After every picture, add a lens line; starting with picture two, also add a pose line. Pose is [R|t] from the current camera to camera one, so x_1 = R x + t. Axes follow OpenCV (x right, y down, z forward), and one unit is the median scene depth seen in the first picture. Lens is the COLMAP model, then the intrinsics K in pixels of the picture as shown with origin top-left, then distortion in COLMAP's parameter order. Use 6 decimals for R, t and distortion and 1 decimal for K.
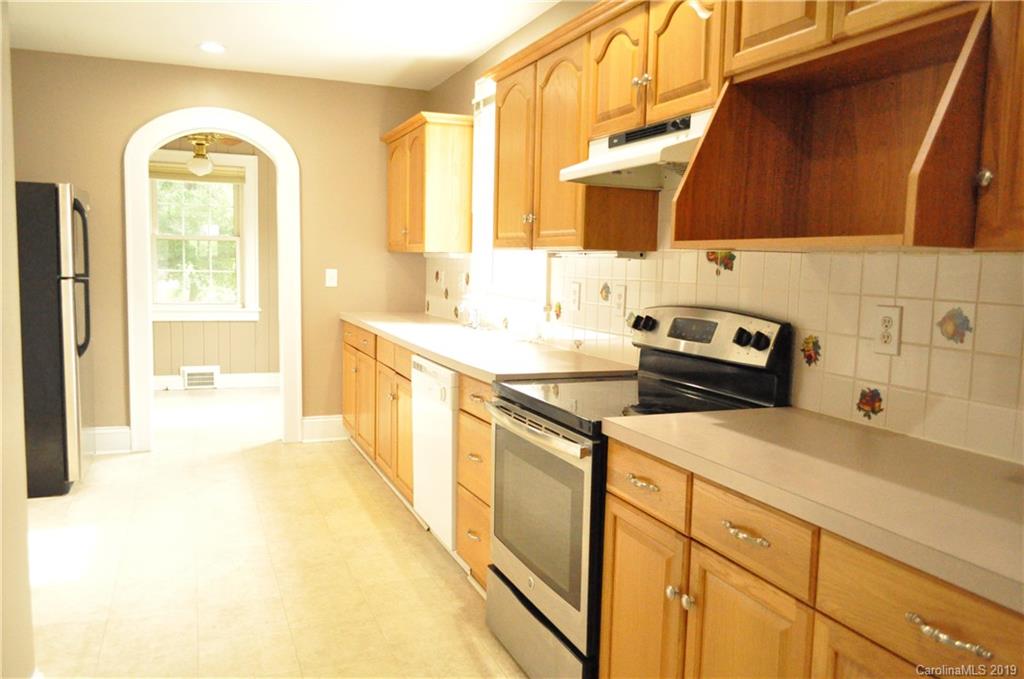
lens RADIAL K [[796.6, 0, 510.9], [0, 796.6, 344.3], [0, 0, 1]] dist [-0.010071, 0.001505]
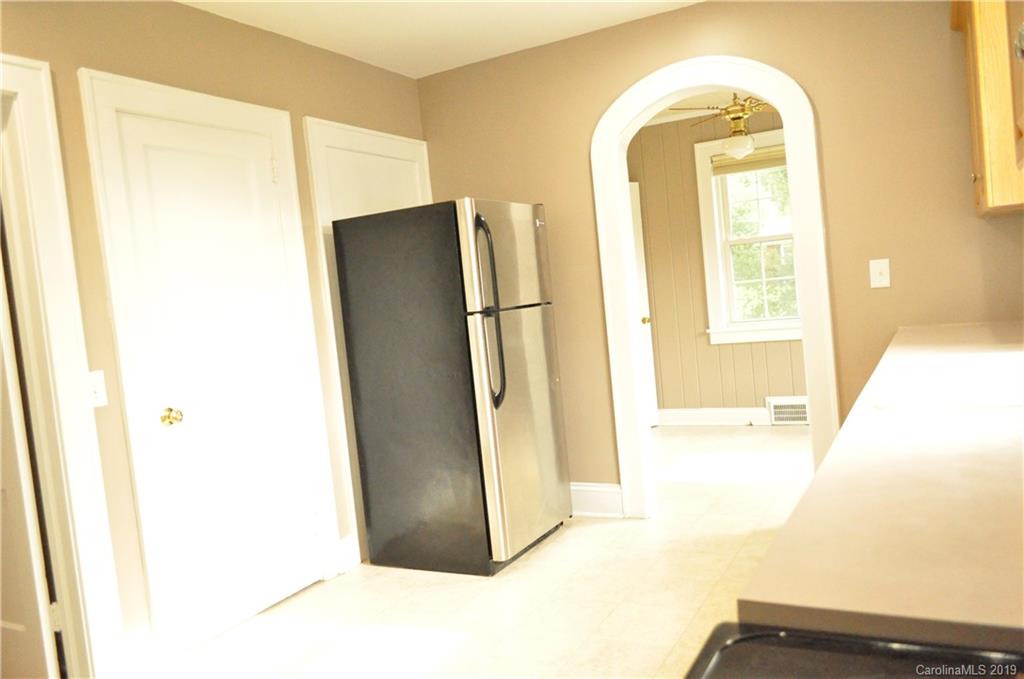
lens RADIAL K [[796.6, 0, 510.9], [0, 796.6, 344.3], [0, 0, 1]] dist [-0.010071, 0.001505]
pose [[0.634242, -0.038288, -0.772186, 0.075813], [0.033984, 0.999188, -0.021630, -0.024805], [0.772387, -0.012523, 0.635028, 0.393139]]
